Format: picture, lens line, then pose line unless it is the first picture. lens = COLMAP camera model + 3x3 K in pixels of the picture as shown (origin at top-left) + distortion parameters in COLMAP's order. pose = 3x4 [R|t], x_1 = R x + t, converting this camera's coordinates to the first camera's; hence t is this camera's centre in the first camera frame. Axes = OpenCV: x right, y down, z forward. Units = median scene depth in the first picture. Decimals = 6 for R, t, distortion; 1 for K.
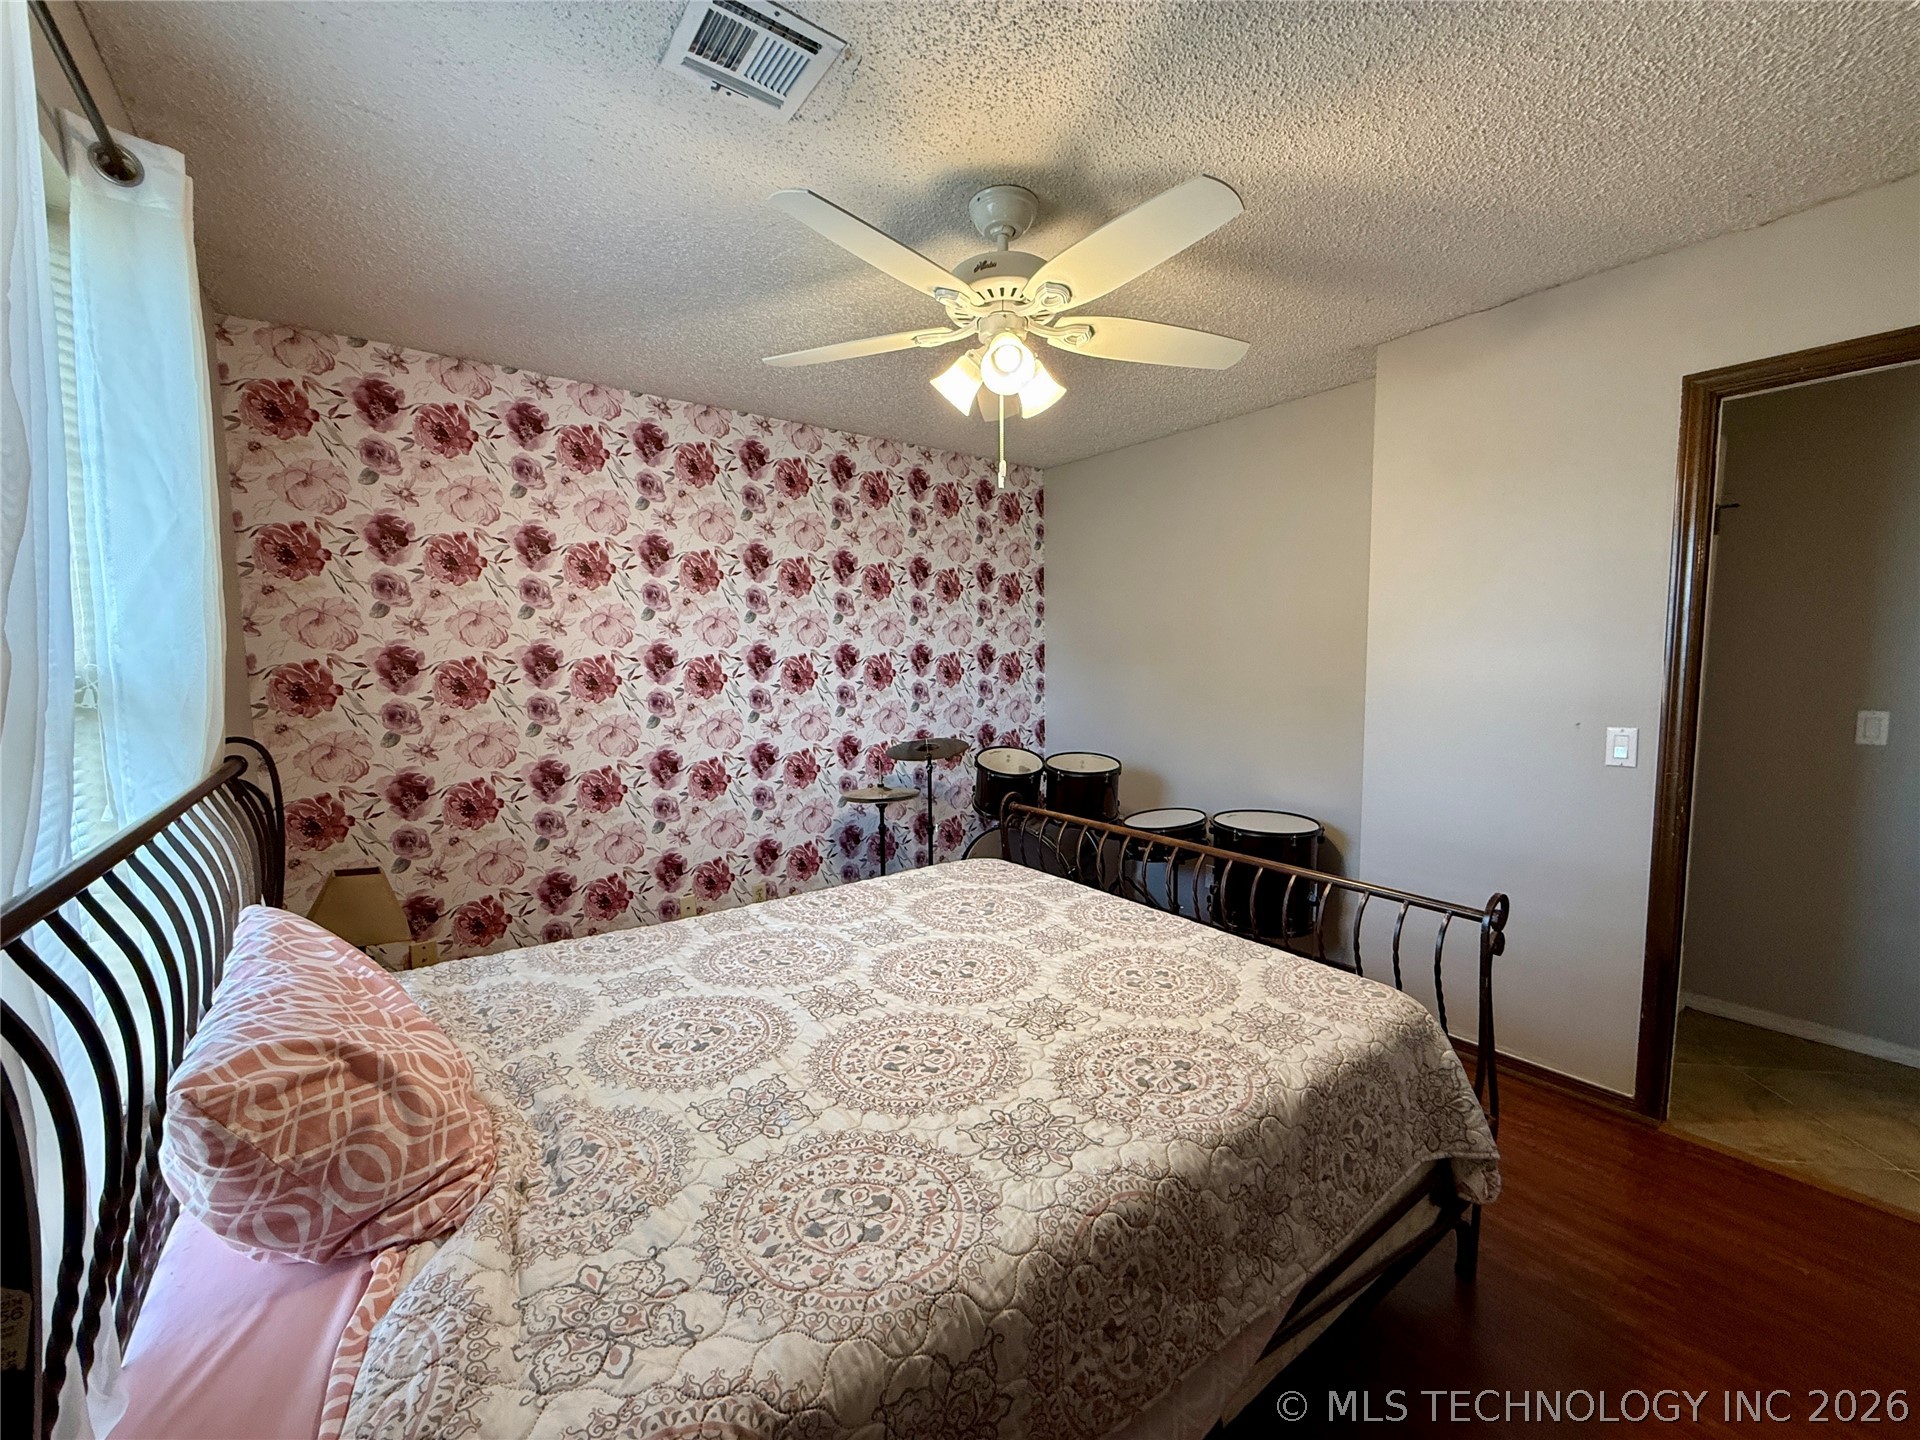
lens RADIAL K [[748.9, 0, 958.8], [0, 748.9, 741.9], [0, 0, 1]] dist [-0.022291, -0.000019]
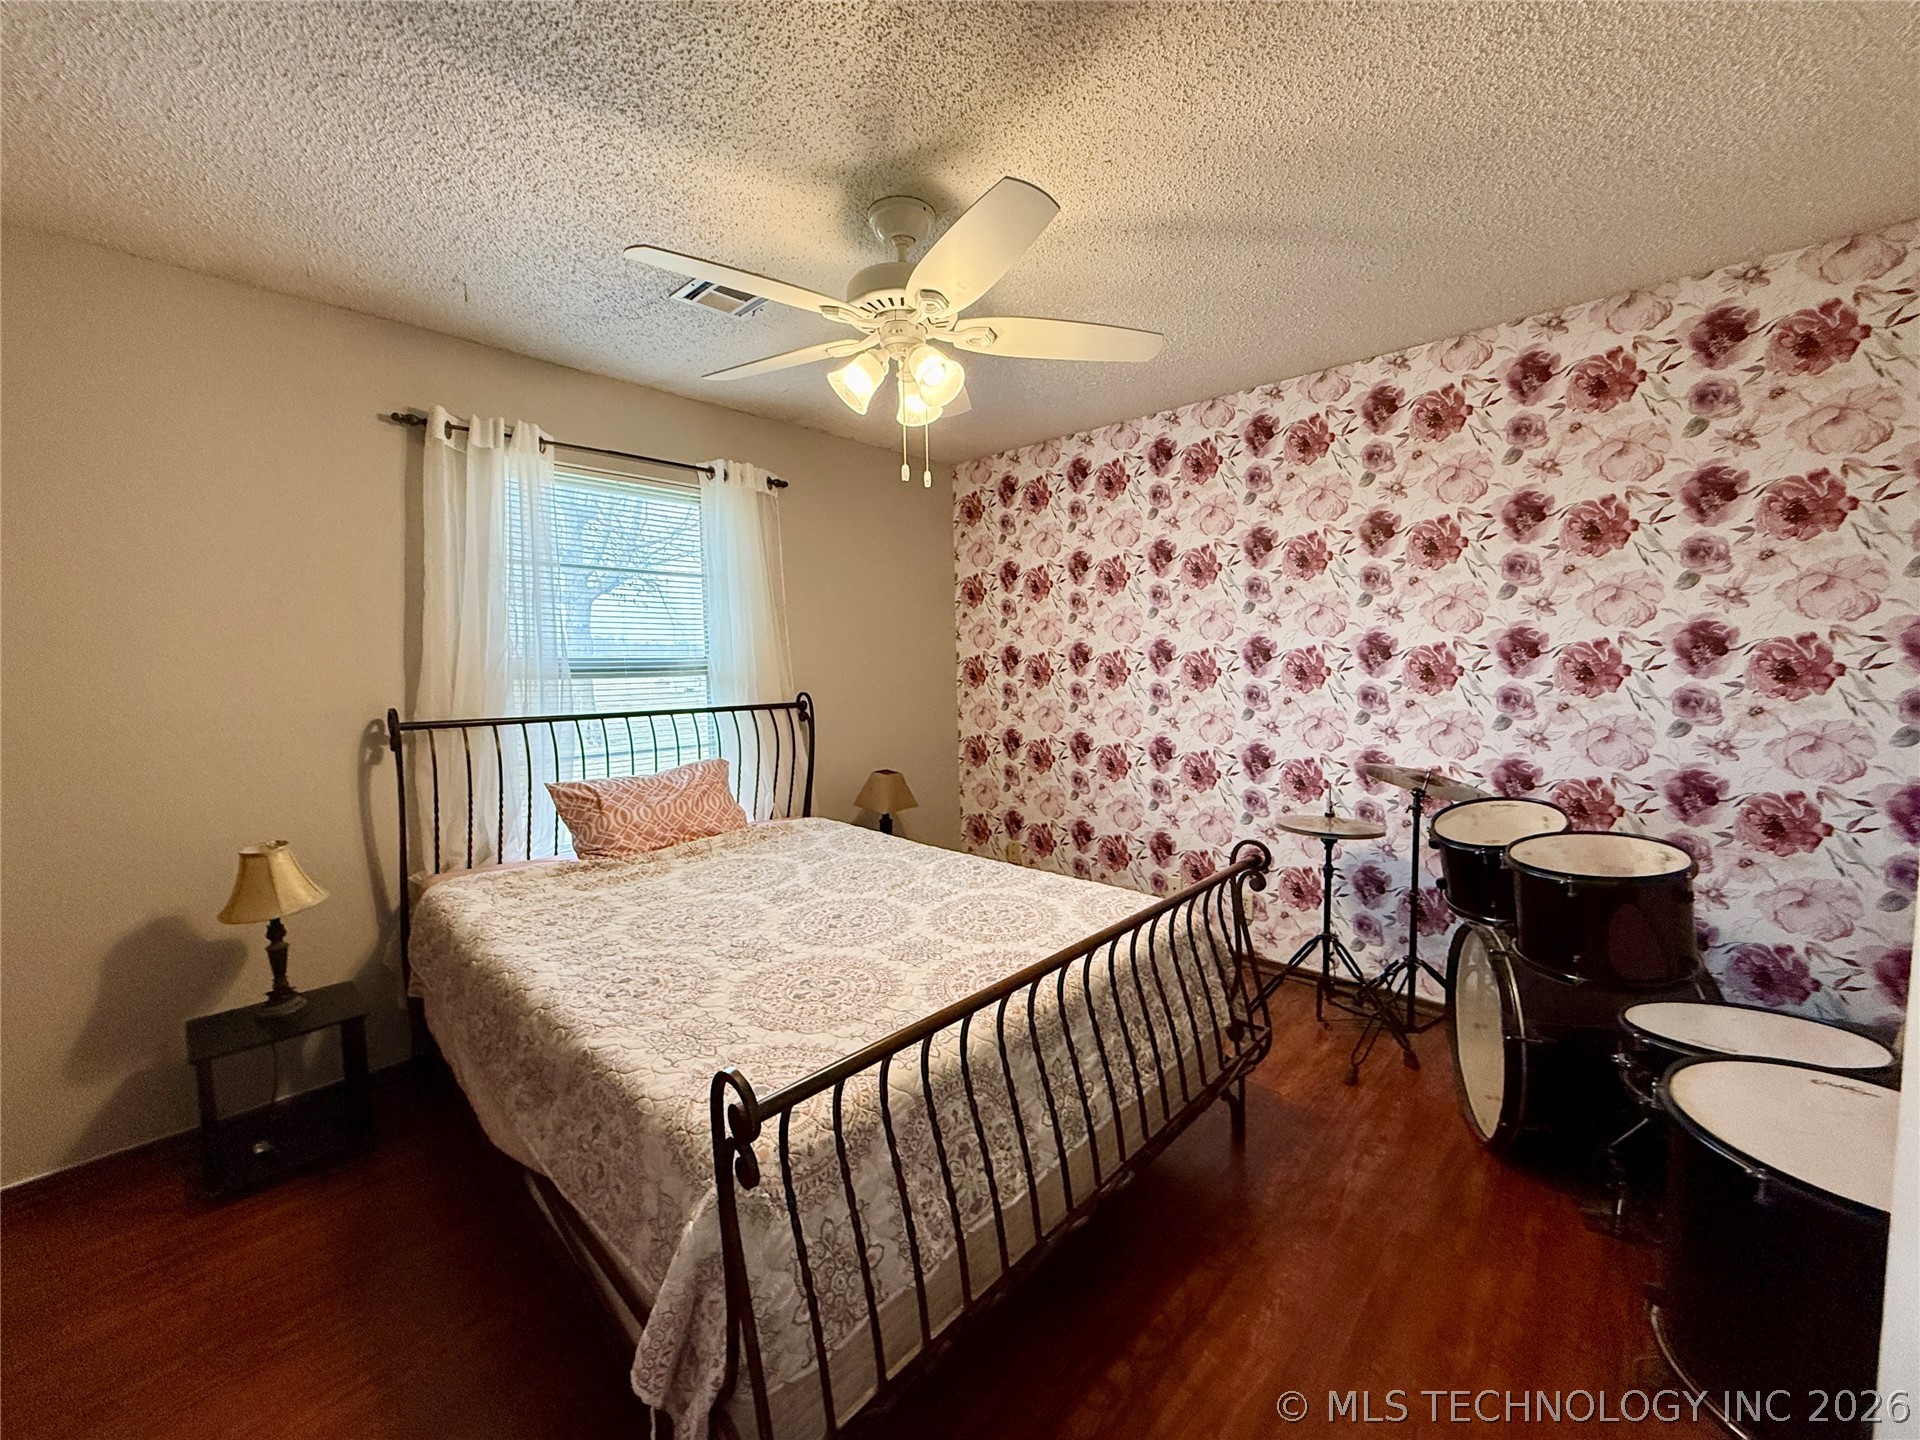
lens RADIAL K [[771.5, 0, 960.0], [0, 771.5, 720.0], [0, 0, 1]] dist [0.030058, -0.000057]
pose [[0.160117, 0.088751, -0.983100, 0.643636], [-0.096200, 0.992612, 0.073941, -0.065535], [0.982399, 0.082735, 0.167471, 0.503904]]
